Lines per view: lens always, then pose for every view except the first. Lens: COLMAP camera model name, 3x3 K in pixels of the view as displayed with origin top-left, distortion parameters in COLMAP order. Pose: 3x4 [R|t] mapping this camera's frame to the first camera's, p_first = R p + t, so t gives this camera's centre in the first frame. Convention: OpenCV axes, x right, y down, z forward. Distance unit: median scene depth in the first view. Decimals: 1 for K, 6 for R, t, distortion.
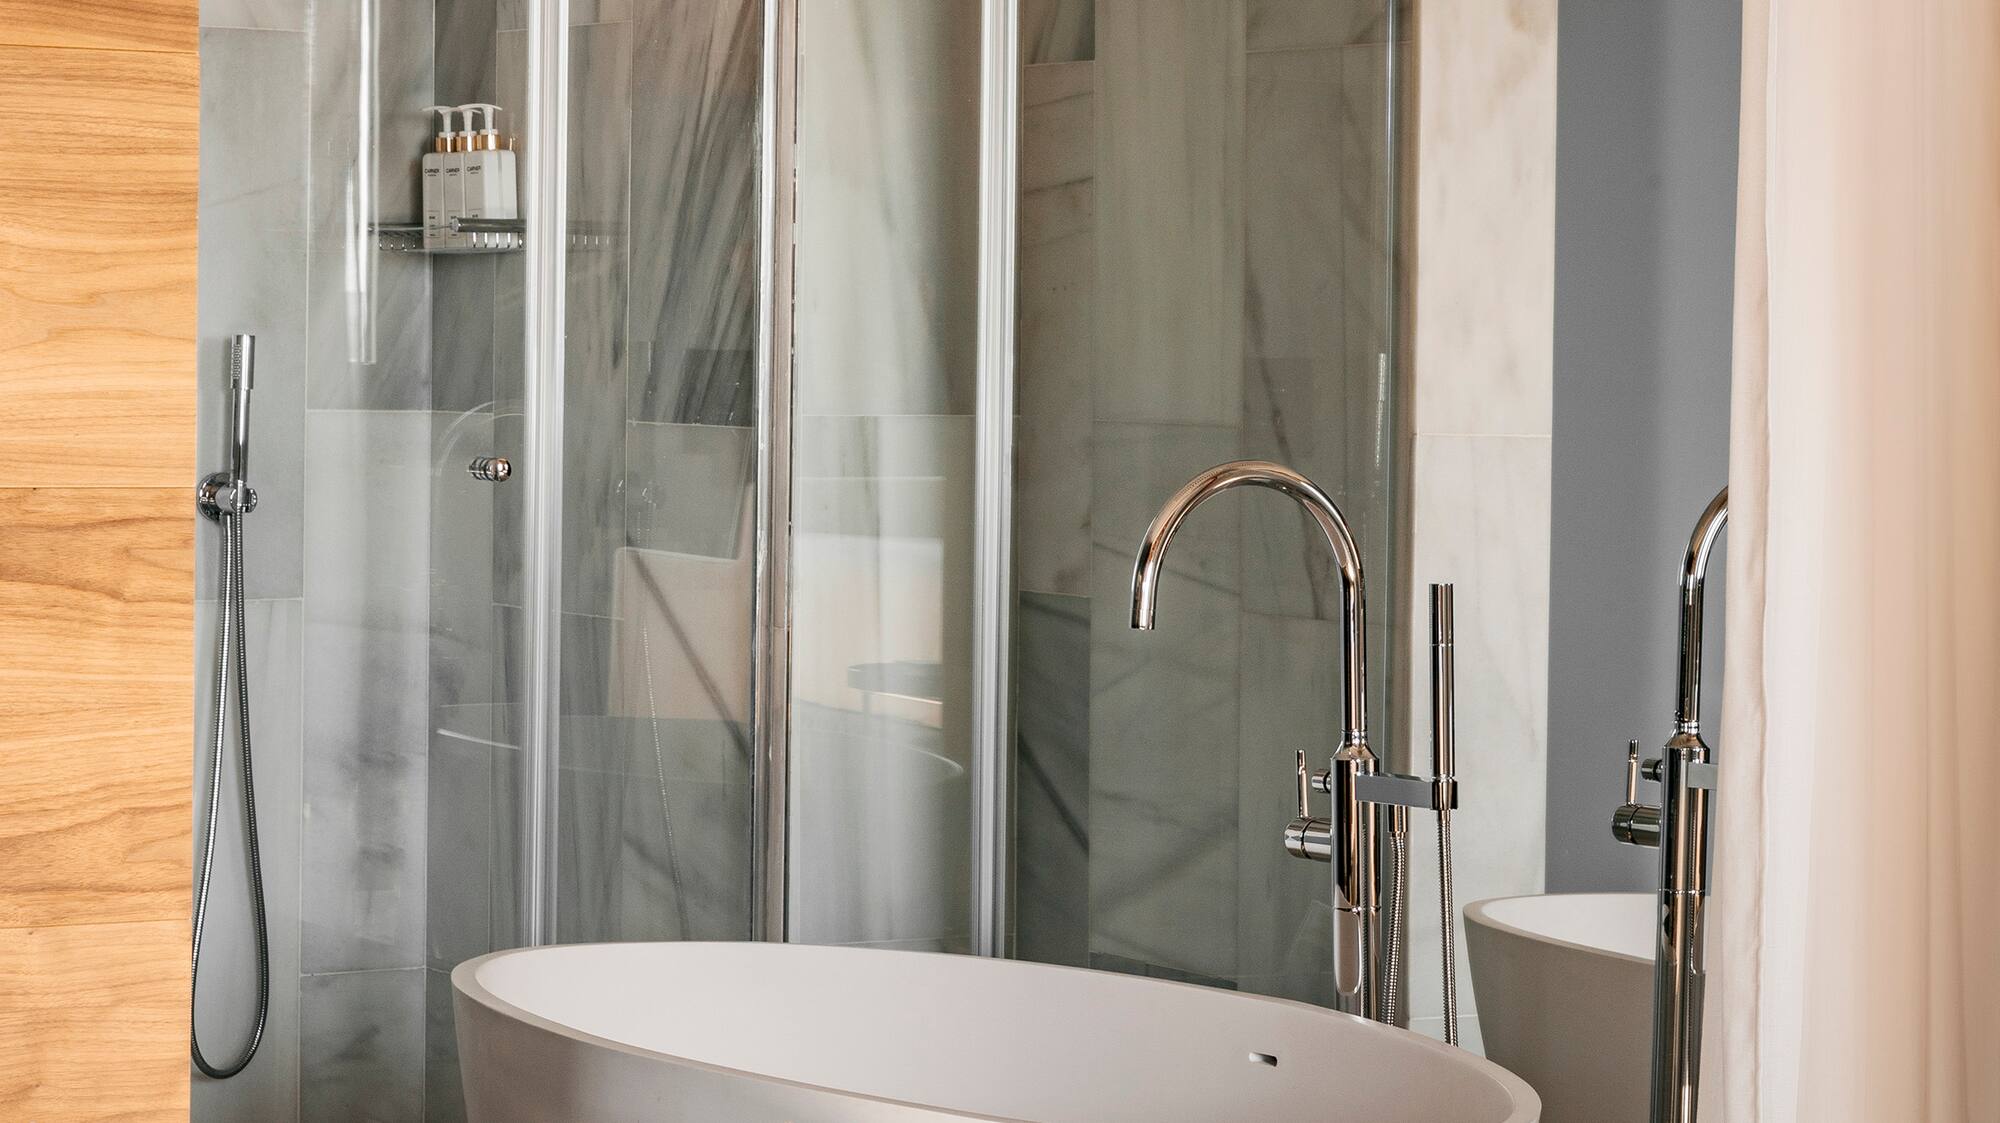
lens RADIAL K [[1417.1, 0, 1000.0], [0, 1417.1, 561.5], [0, 0, 1]] dist [-0.003933, -0.003189]
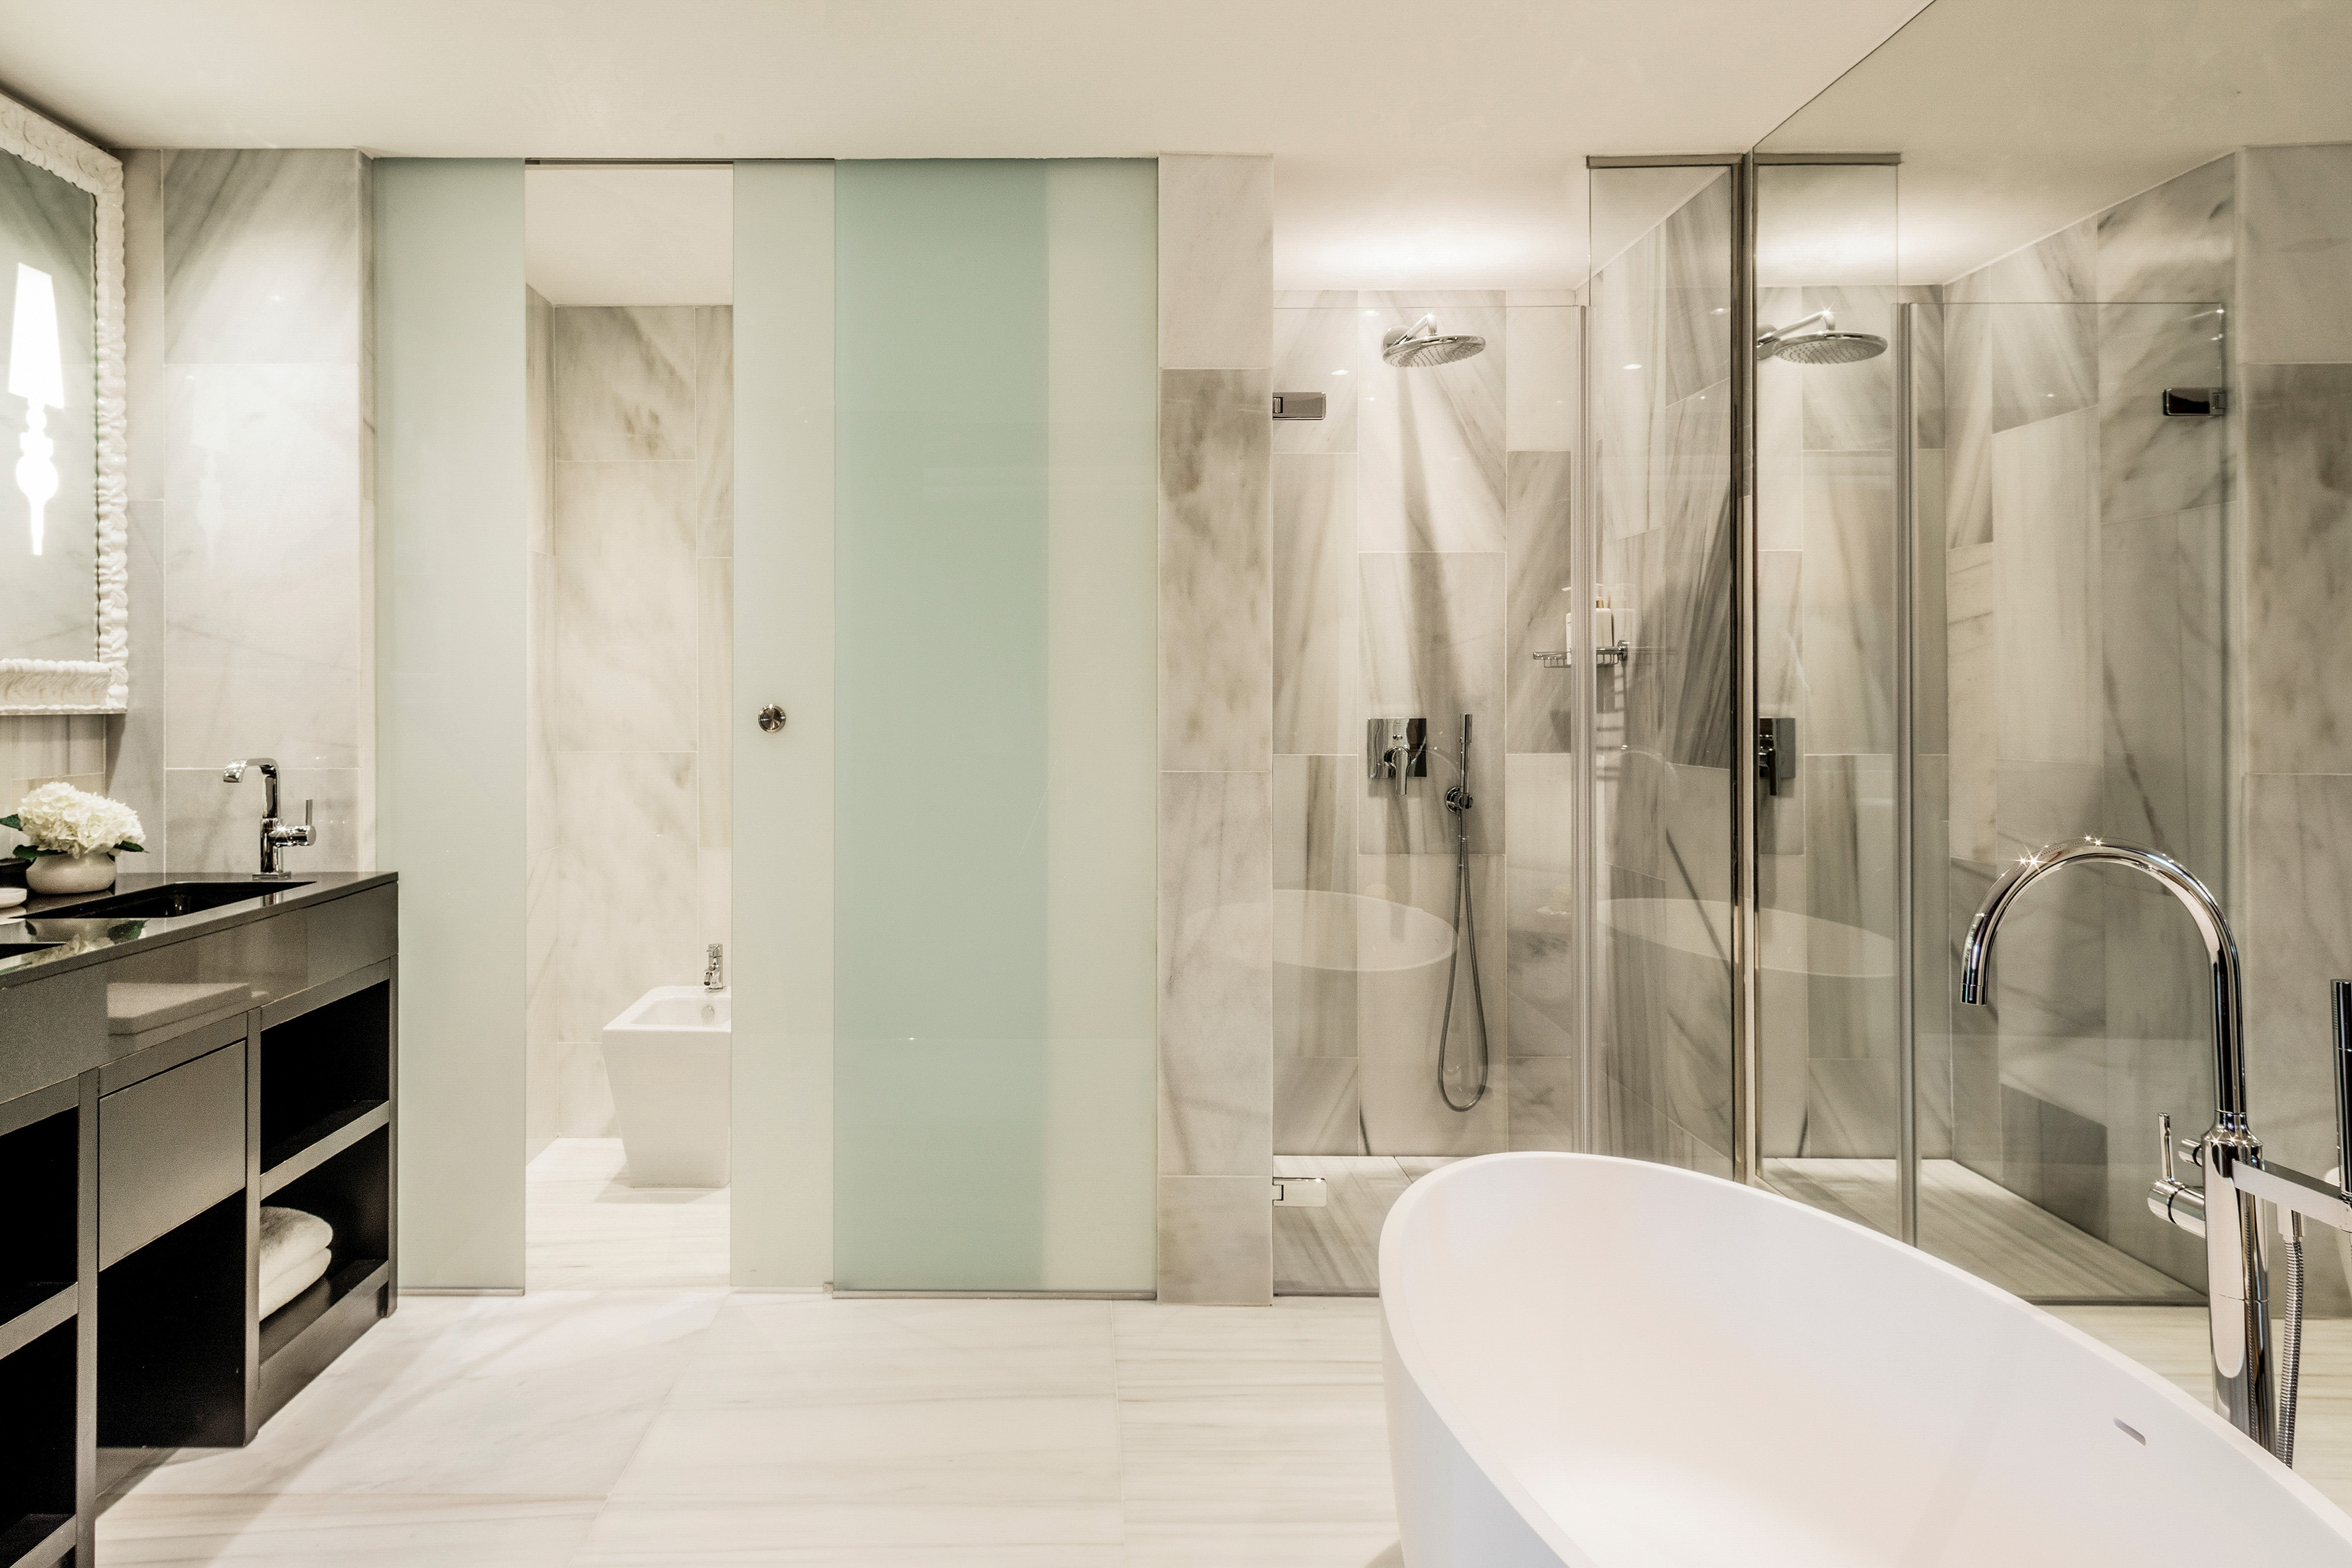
lens RADIAL K [[1417.6, 0, 1176.0], [0, 1417.6, 784.0], [0, 0, 1]] dist [-0.000089, -0.000157]
pose [[0.918266, 0.003442, -0.395949, -0.139281], [-0.044154, 0.994616, -0.093752, 0.111207], [0.393495, 0.103572, 0.913474, -0.775117]]
